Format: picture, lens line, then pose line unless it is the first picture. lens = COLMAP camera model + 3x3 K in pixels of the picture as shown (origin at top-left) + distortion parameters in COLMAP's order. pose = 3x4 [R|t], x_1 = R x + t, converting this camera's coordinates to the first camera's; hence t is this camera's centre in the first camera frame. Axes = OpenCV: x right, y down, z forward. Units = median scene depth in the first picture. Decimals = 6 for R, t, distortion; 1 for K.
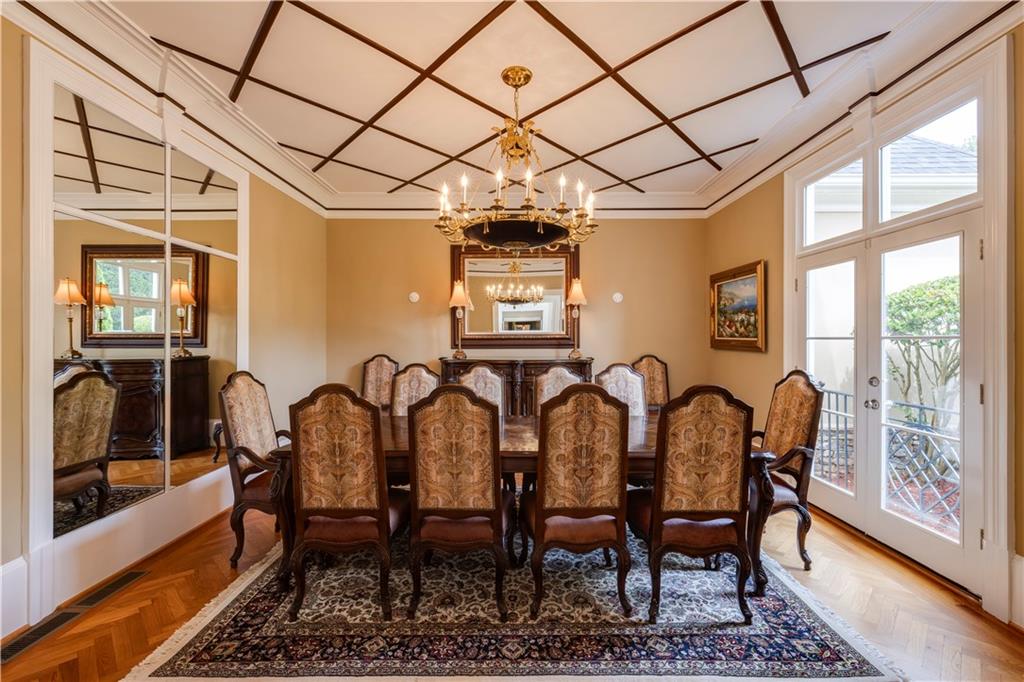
lens RADIAL K [[467.1, 0, 512.6], [0, 467.1, 339.1], [0, 0, 1]] dist [0.002108, -0.000179]
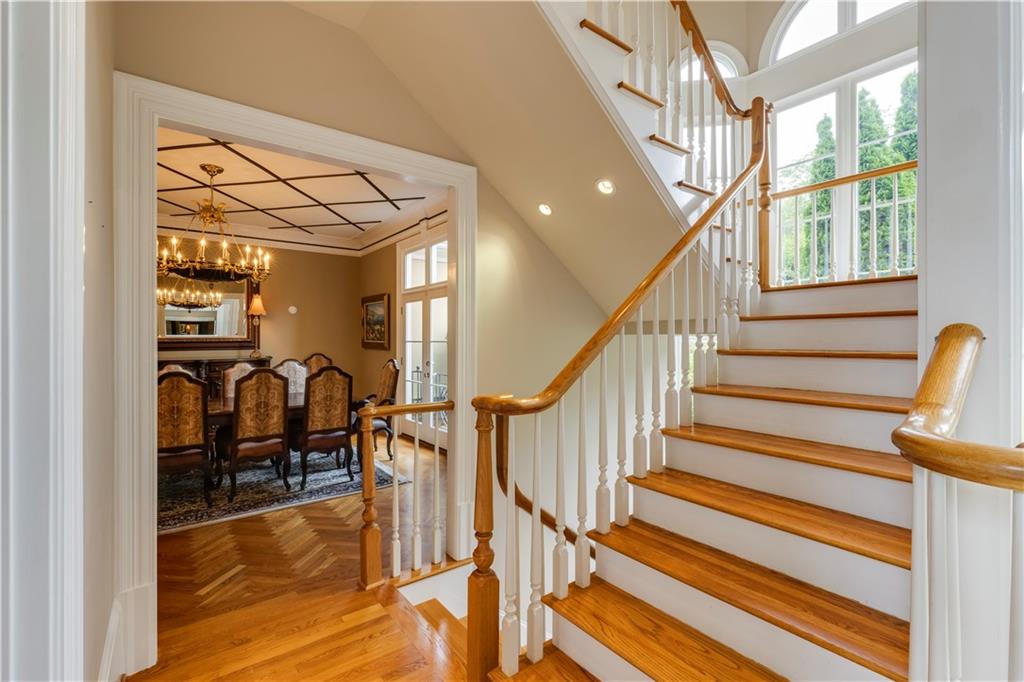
lens RADIAL K [[467.1, 0, 515.9], [0, 467.1, 338.3], [0, 0, 1]] dist [0.002108, -0.000179]
pose [[0.799871, -0.001264, 0.600171, -0.116281], [0.001876, 0.999998, -0.000394, -0.015205], [-0.600170, 0.001441, 0.799872, -0.812553]]
